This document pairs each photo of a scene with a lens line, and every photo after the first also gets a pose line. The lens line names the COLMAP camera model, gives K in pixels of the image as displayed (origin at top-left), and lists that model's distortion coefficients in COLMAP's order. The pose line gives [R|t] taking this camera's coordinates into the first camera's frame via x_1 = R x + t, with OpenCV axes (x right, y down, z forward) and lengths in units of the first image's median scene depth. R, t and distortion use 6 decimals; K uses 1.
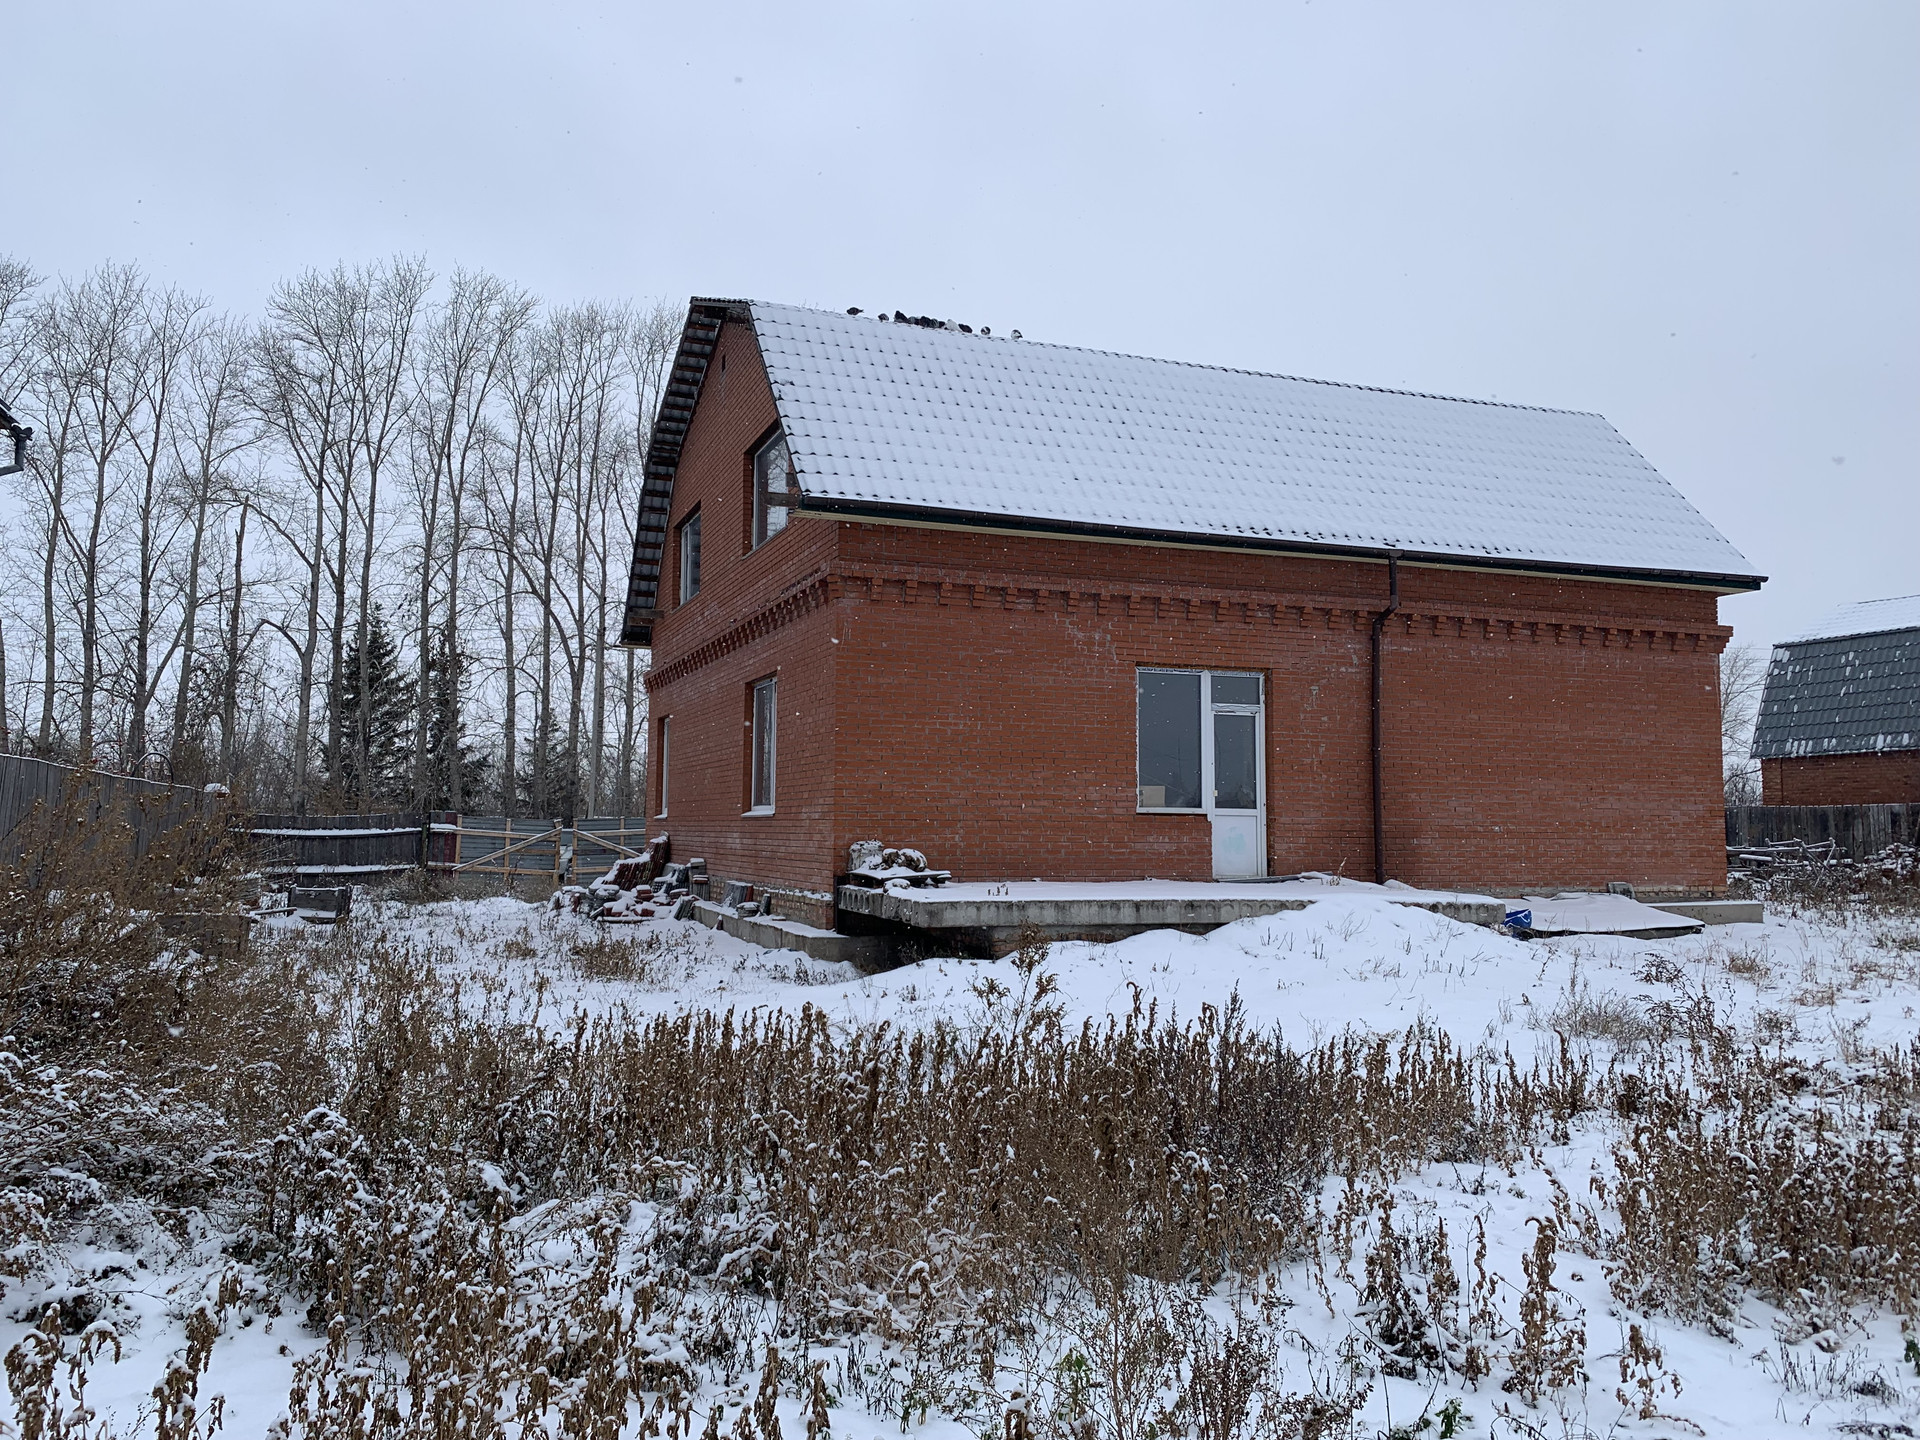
lens RADIAL K [[1455.7, 0, 960.0], [0, 1455.7, 720.0], [0, 0, 1]] dist [-0.001874, -0.001315]
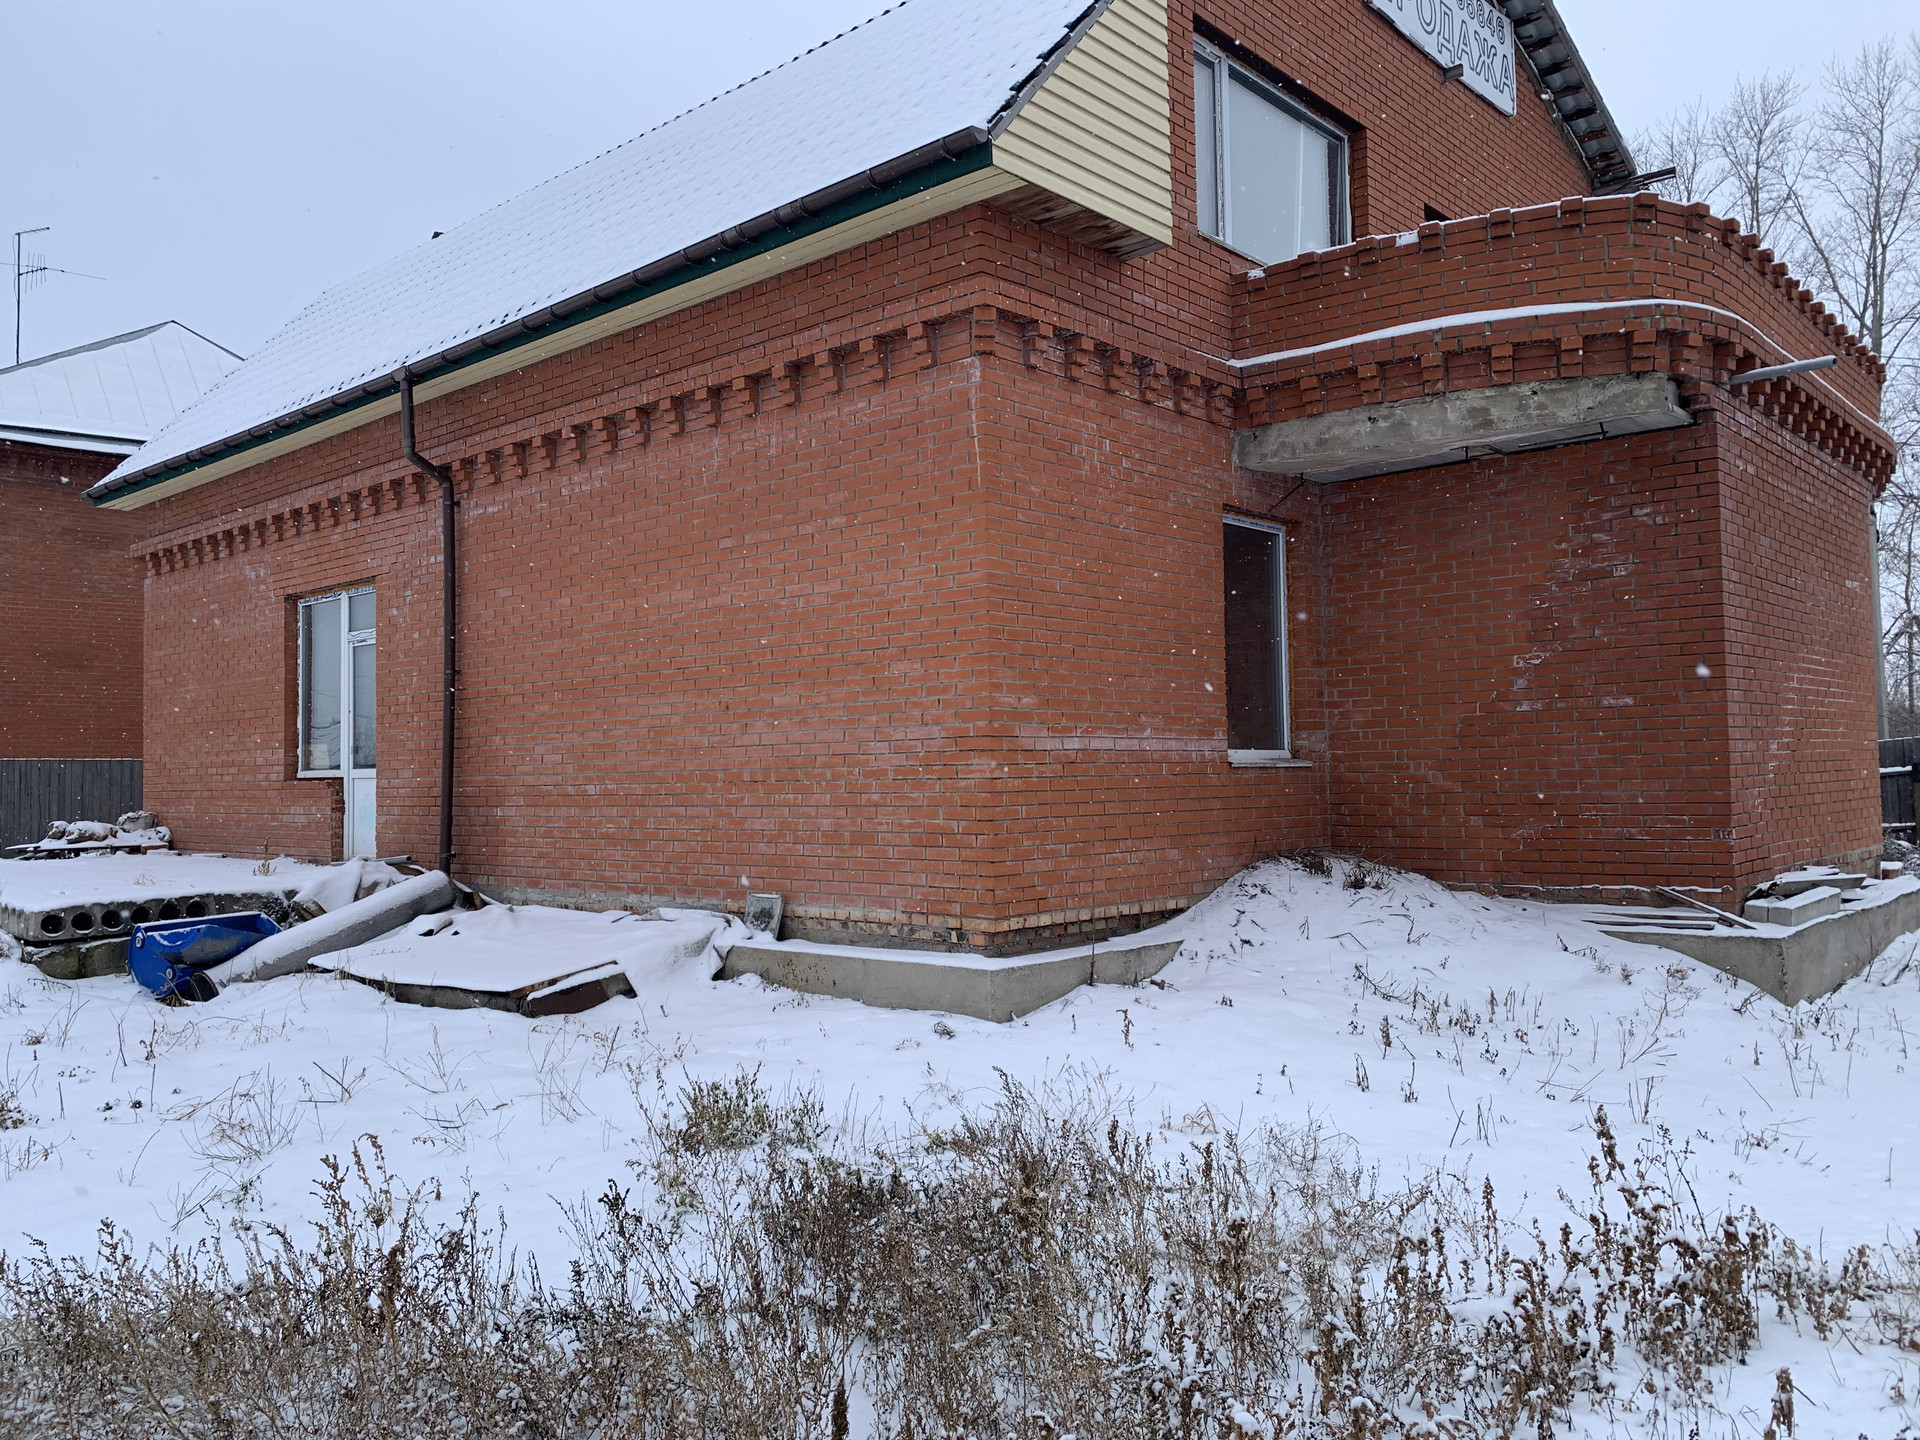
lens RADIAL K [[1455.7, 0, 960.0], [0, 1455.7, 720.0], [0, 0, 1]] dist [-0.001874, -0.001315]
pose [[0.517113, -0.053870, -0.854220, 0.924116], [0.080949, 0.996622, -0.013847, 0.066294], [0.852081, -0.061988, 0.519727, 0.821341]]
